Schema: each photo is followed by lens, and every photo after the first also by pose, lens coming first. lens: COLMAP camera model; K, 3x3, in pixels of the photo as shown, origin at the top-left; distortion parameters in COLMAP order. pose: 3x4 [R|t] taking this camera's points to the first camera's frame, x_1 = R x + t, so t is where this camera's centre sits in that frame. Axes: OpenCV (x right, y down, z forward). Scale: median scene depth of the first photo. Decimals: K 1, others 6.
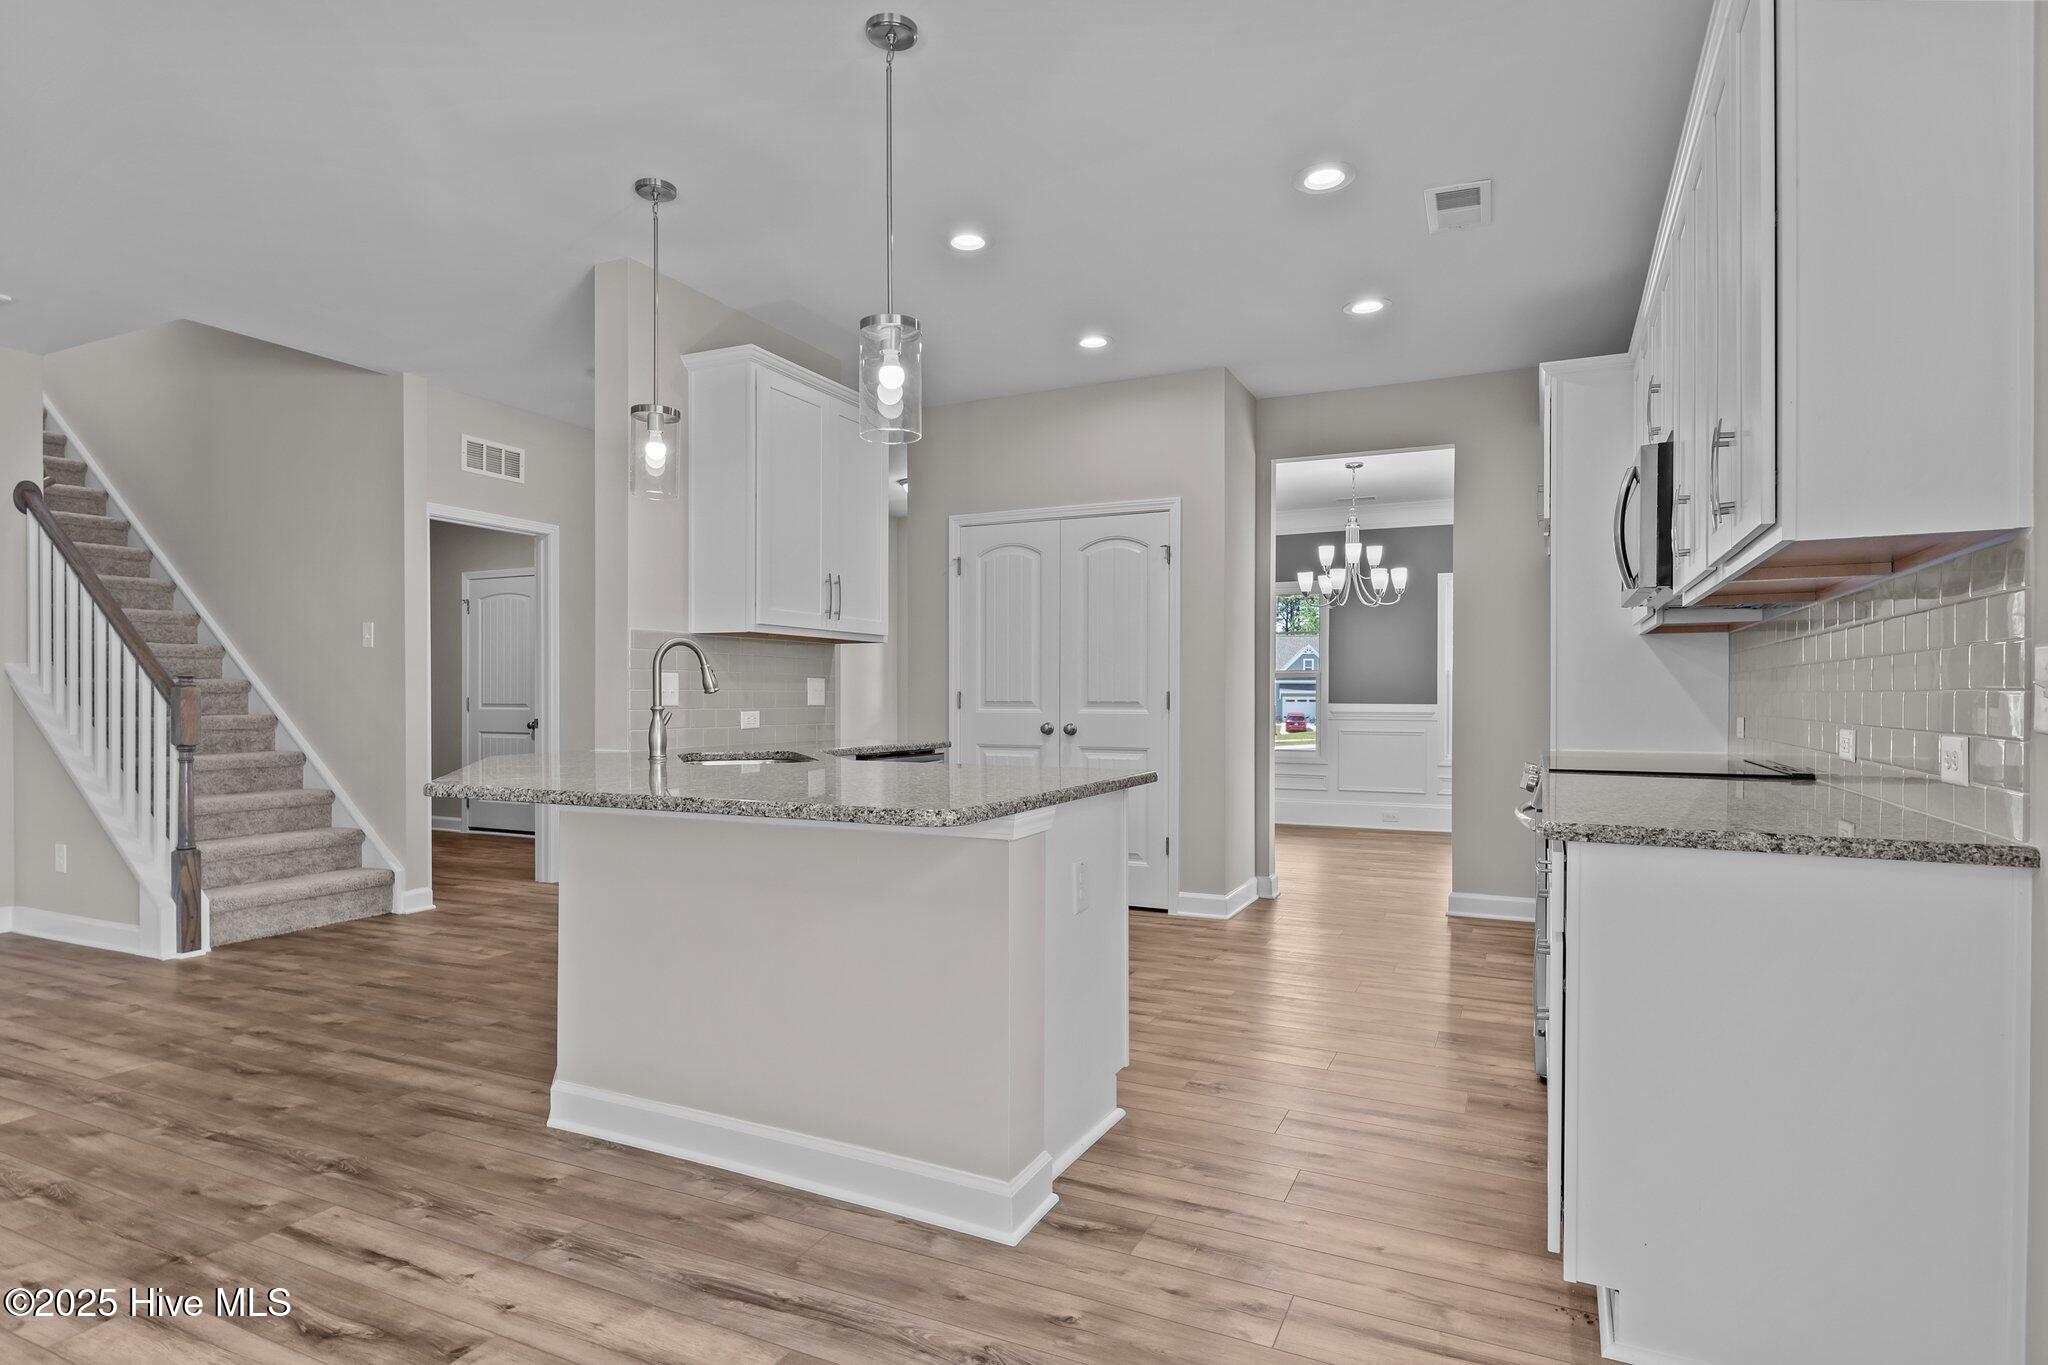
lens RADIAL K [[1076.1, 0, 1020.3], [0, 1076.1, 700.0], [0, 0, 1]] dist [0.013700, -0.009304]
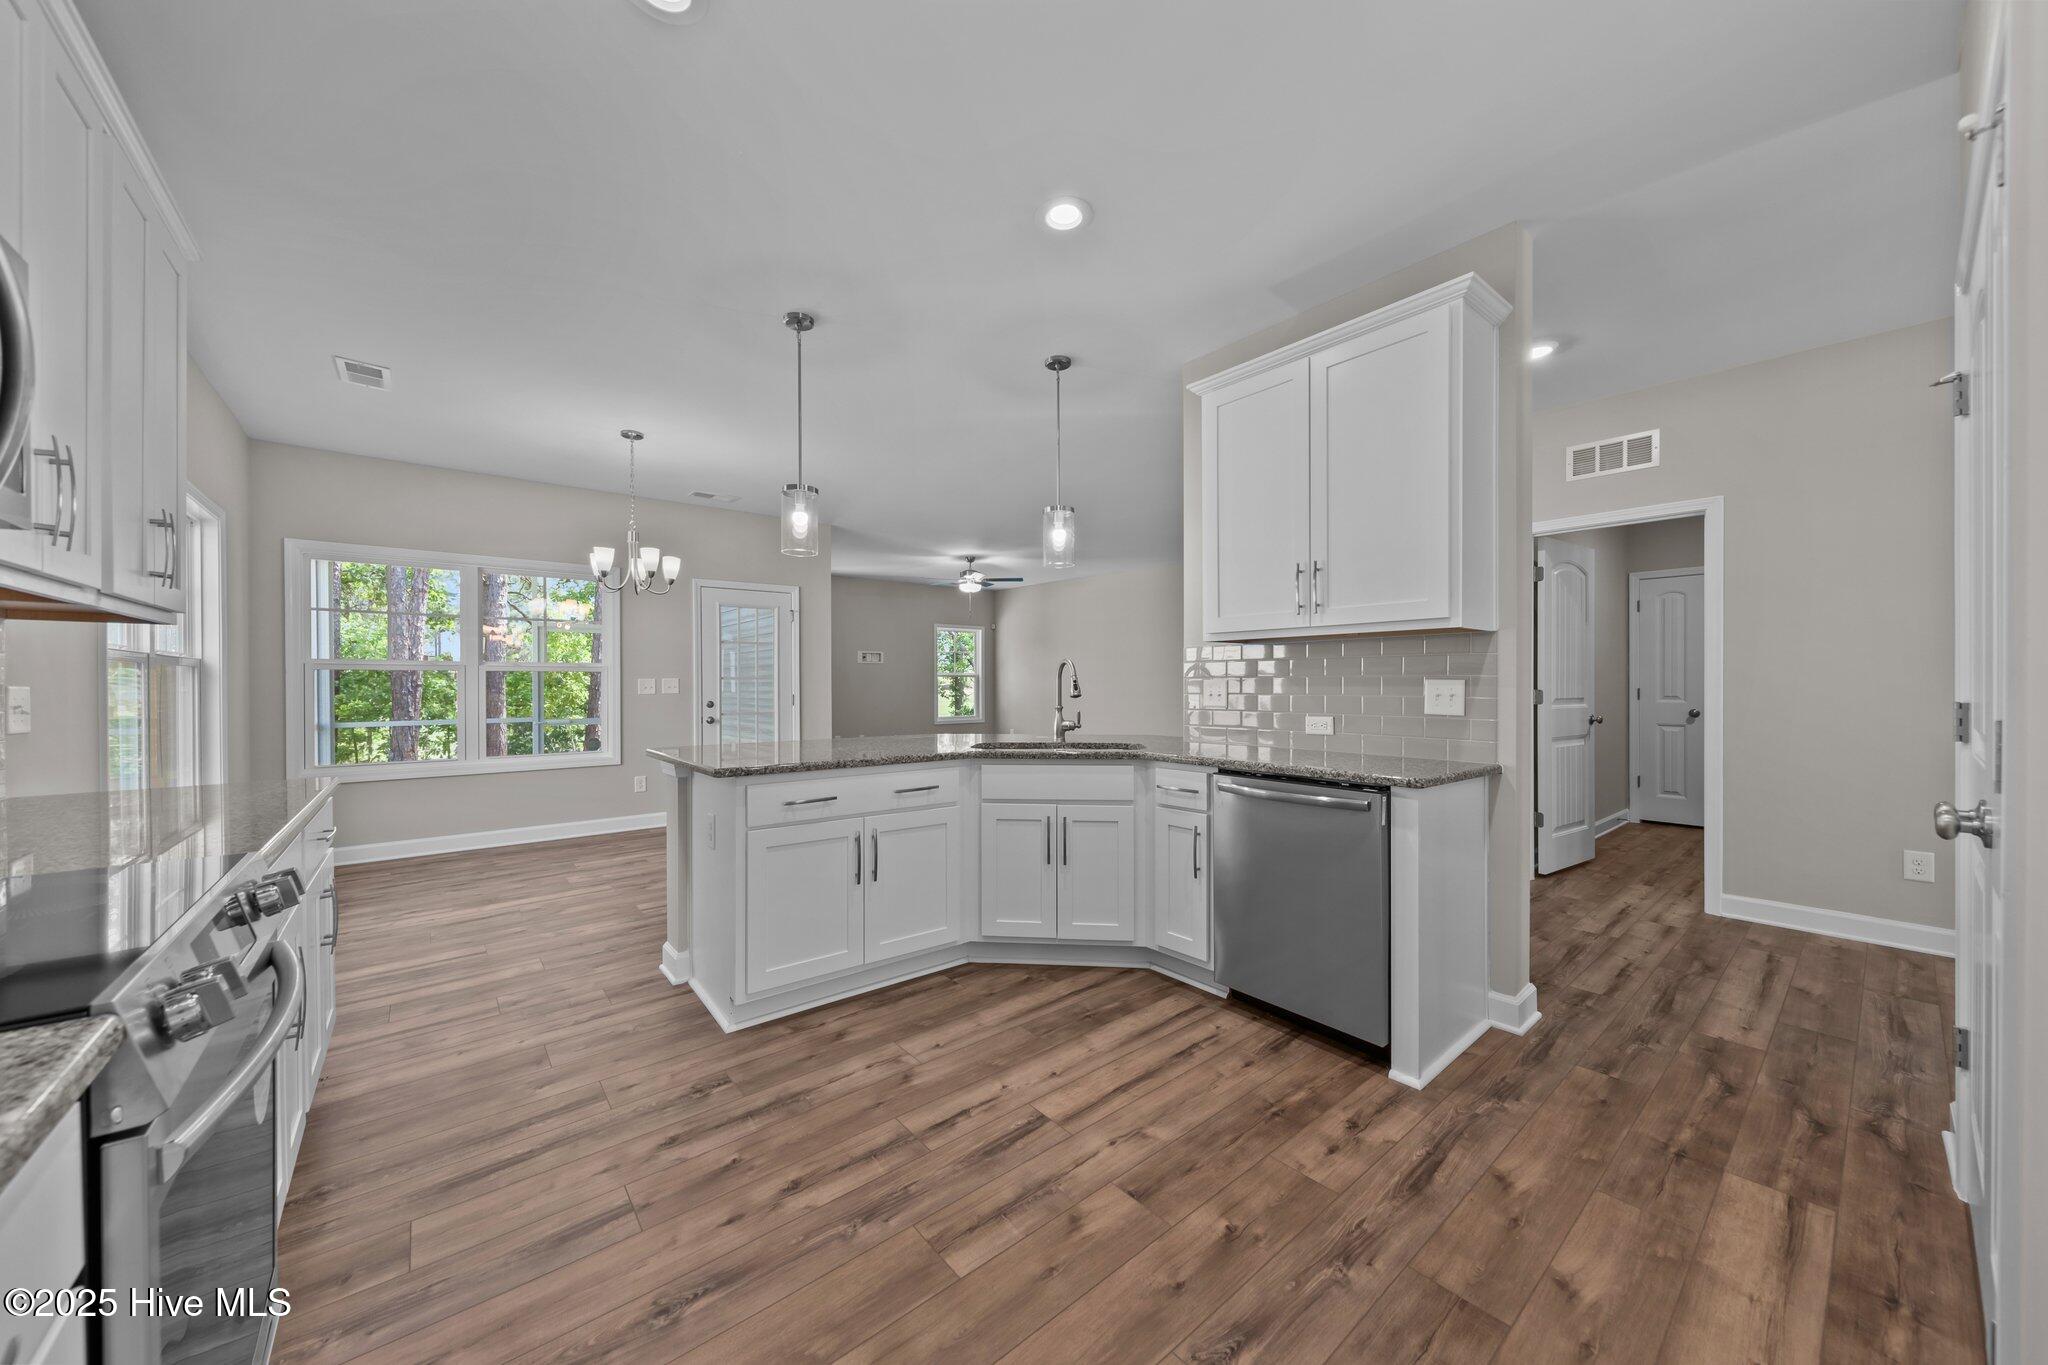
lens RADIAL K [[716.1, 0, 1016.3], [0, 716.1, 682.6], [0, 0, 1]] dist [0.006147, -0.000503]
pose [[-0.421327, 0.000555, -0.906909, 0.566966], [0.000201, 1.000000, 0.000518, -0.025913], [0.906909, 0.000036, -0.421327, 1.308589]]
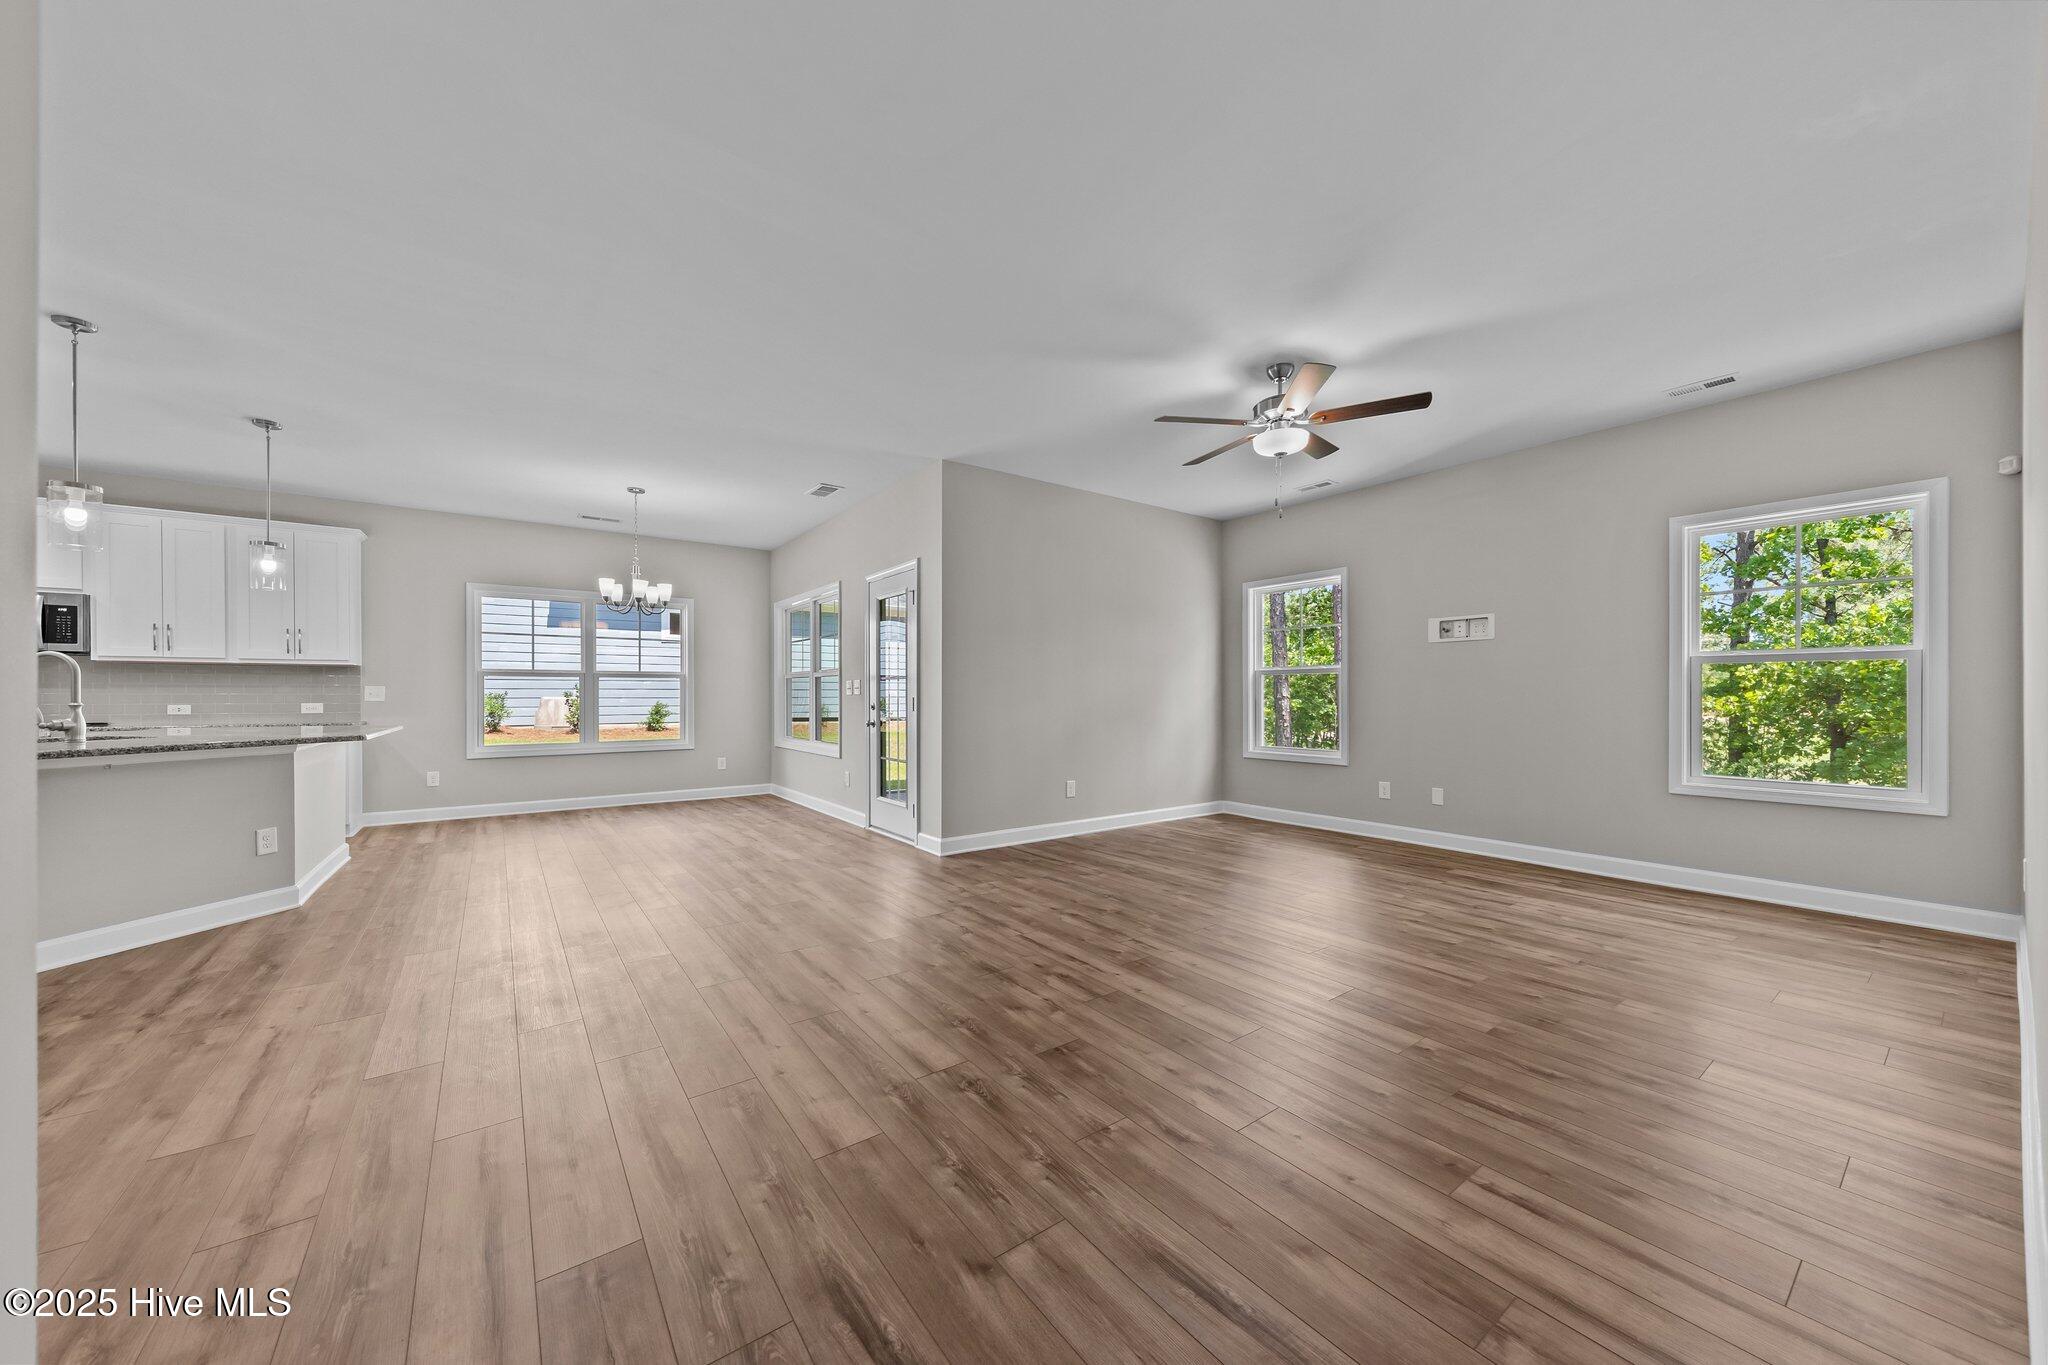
lens RADIAL K [[716.1, 0, 1014.6], [0, 716.1, 687.6], [0, 0, 1]] dist [0.006147, -0.000503]
pose [[-0.879486, 0.005185, 0.475896, -1.732584], [0.002460, 0.999977, -0.006350, -0.004493], [-0.475918, -0.004414, -0.879479, 1.186790]]
